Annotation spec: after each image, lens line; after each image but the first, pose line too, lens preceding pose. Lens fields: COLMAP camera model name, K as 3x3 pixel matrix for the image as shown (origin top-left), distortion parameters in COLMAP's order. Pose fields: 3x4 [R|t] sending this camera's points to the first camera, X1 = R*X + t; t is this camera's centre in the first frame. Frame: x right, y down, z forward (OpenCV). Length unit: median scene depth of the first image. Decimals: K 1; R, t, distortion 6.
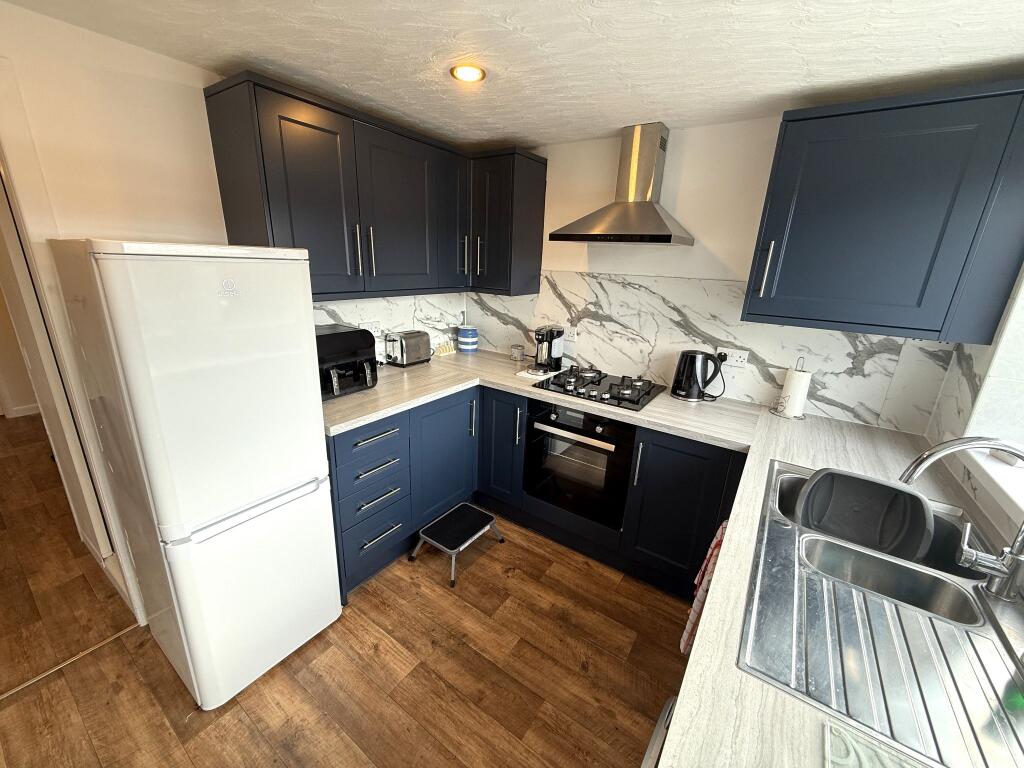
lens RADIAL K [[405.7, 0, 509.7], [0, 405.7, 386.3], [0, 0, 1]] dist [-0.001671, 0.000467]
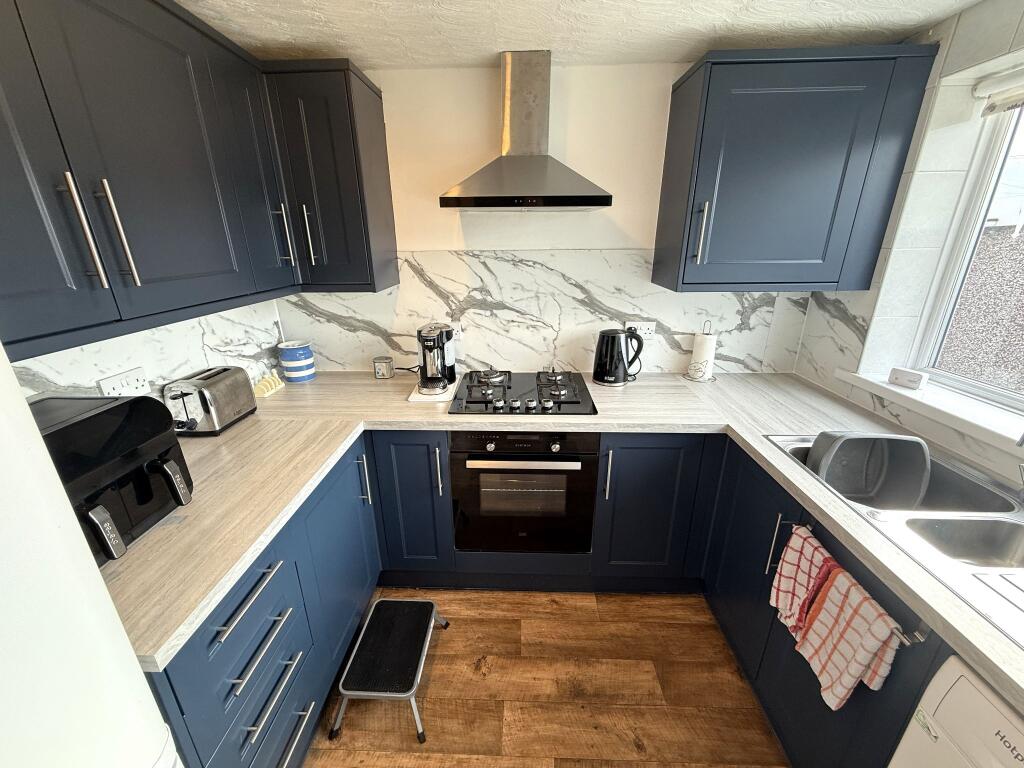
lens RADIAL K [[405.7, 0, 508.5], [0, 405.7, 385.2], [0, 0, 1]] dist [-0.001671, 0.000467]
pose [[0.841936, -0.226862, 0.489568, -0.210251], [0.202211, 0.973855, 0.103524, -0.109773], [-0.500254, 0.011836, 0.865798, 0.341149]]
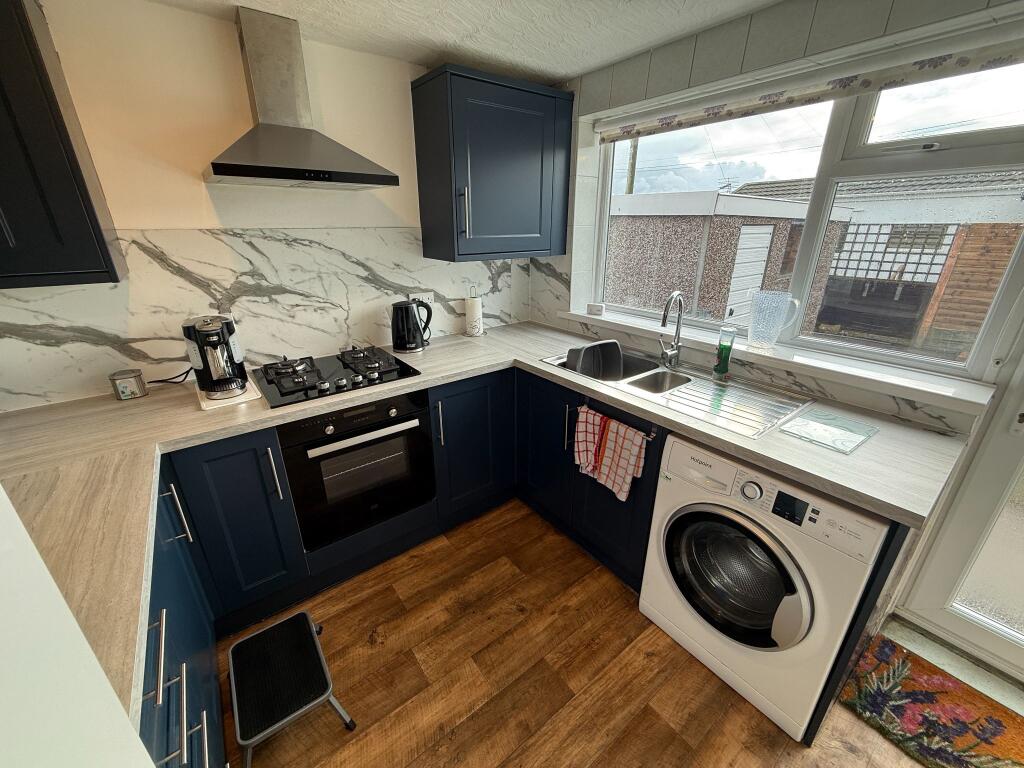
lens RADIAL K [[405.7, 0, 508.7], [0, 405.7, 384.9], [0, 0, 1]] dist [-0.001671, 0.000467]
pose [[0.314108, -0.386973, 0.866942, -0.404068], [0.300461, 0.906742, 0.295876, -0.121035], [-0.900588, 0.167546, 0.401085, 0.410467]]
